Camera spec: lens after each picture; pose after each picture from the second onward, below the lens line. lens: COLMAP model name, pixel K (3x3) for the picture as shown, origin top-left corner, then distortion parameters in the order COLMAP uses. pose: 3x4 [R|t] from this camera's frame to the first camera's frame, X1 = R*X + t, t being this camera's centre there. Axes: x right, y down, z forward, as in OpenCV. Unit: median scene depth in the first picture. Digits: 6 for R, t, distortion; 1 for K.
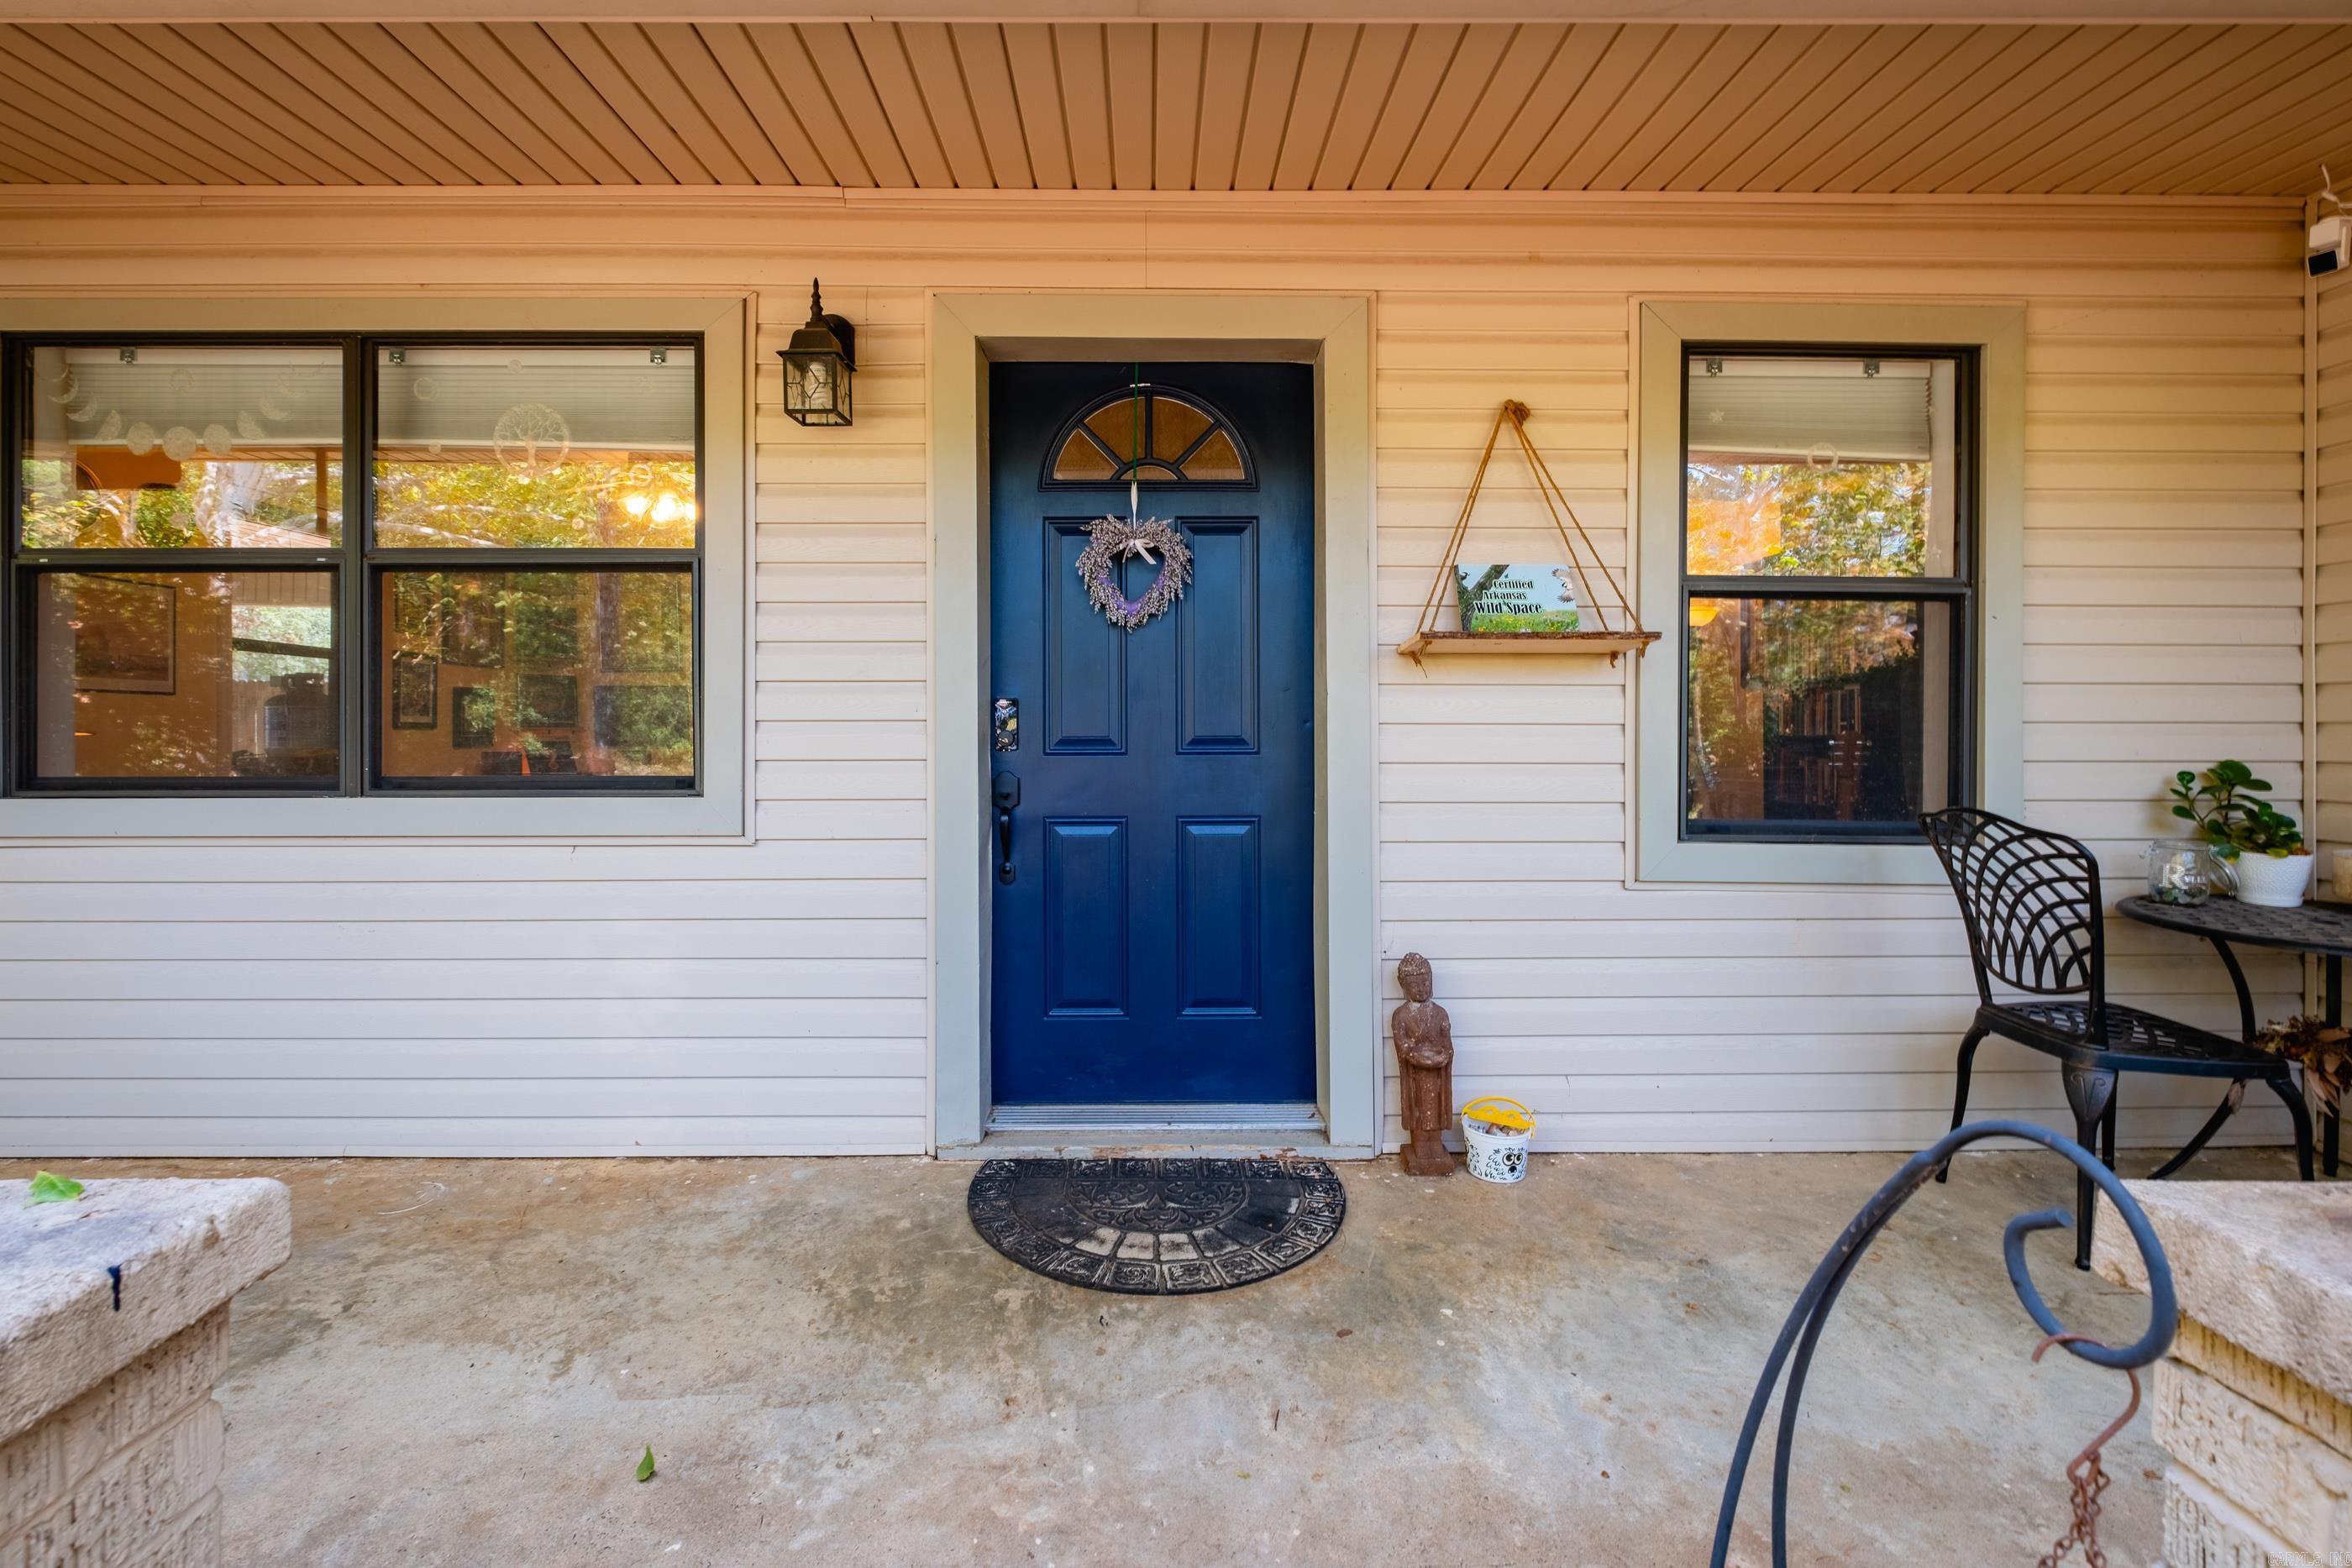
lens RADIAL K [[1129.6, 0, 1189.5], [0, 1129.6, 781.3], [0, 0, 1]] dist [0.000616, -0.000638]
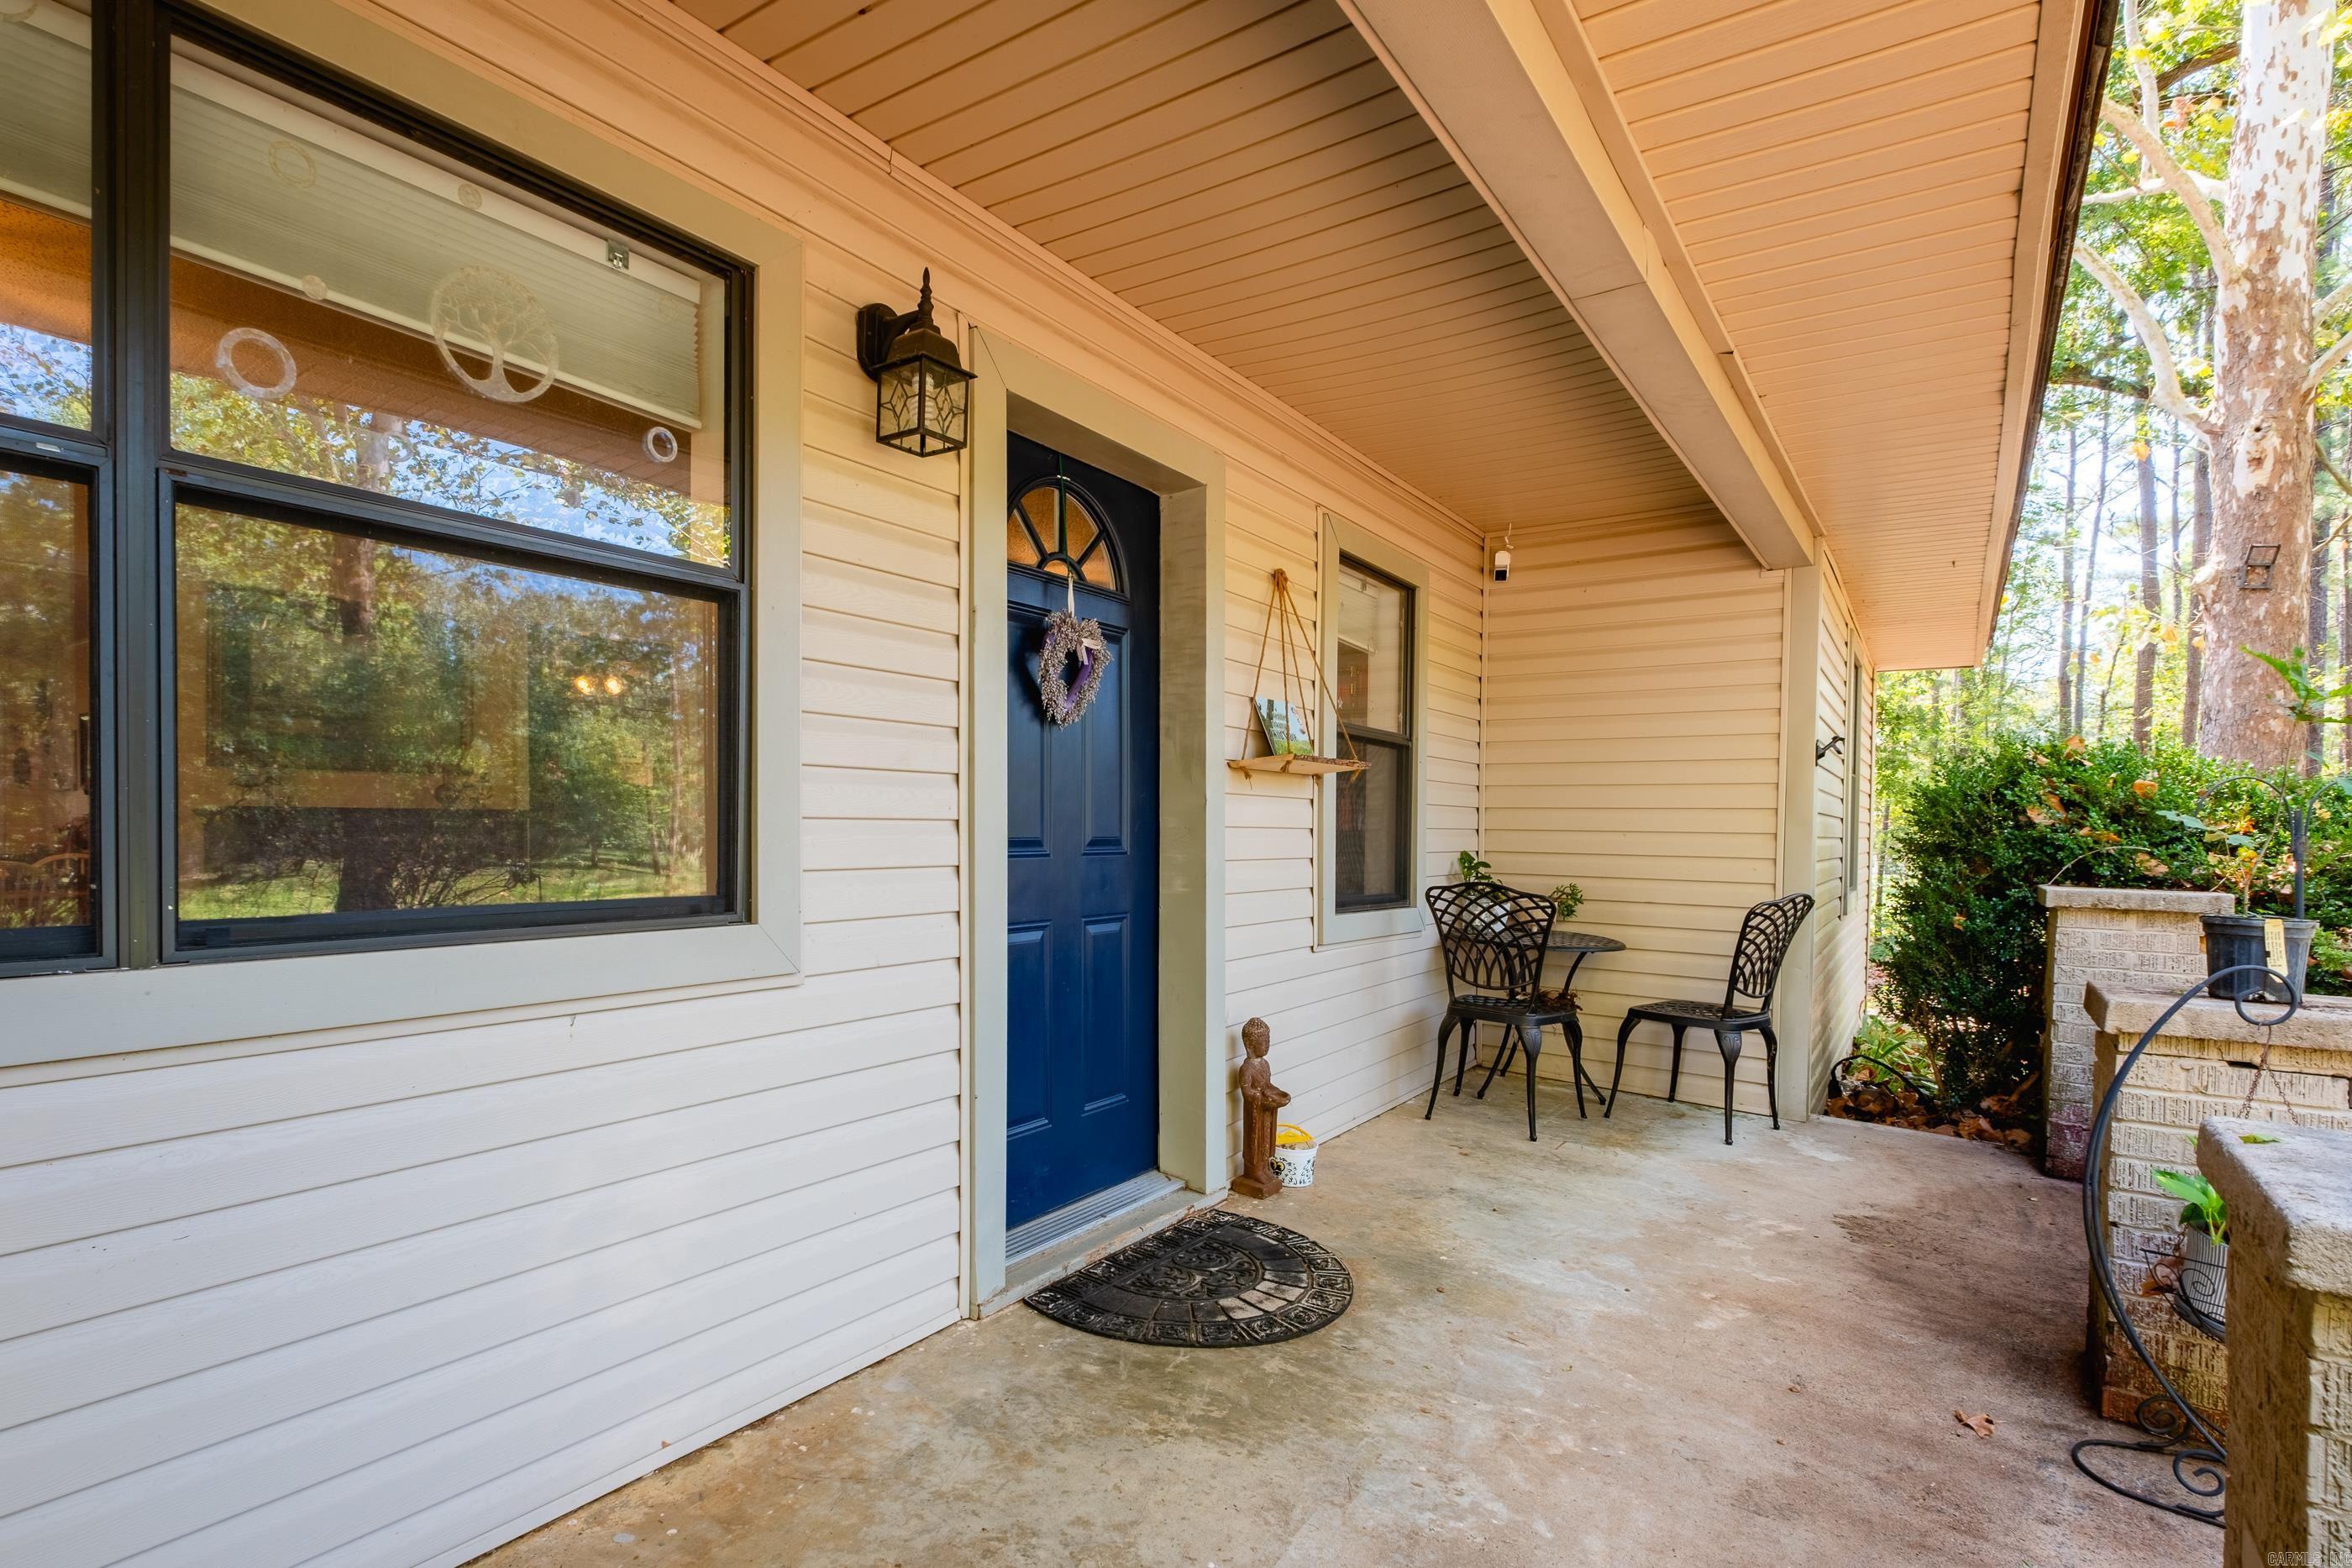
lens RADIAL K [[1180.9, 0, 1167.9], [0, 1180.9, 905.0], [0, 0, 1]] dist [-0.001198, -0.000278]
pose [[0.573521, -0.047779, 0.817796, -0.877232], [0.024157, 0.998850, 0.041416, -0.022845], [-0.818835, -0.003997, 0.574015, 0.350801]]
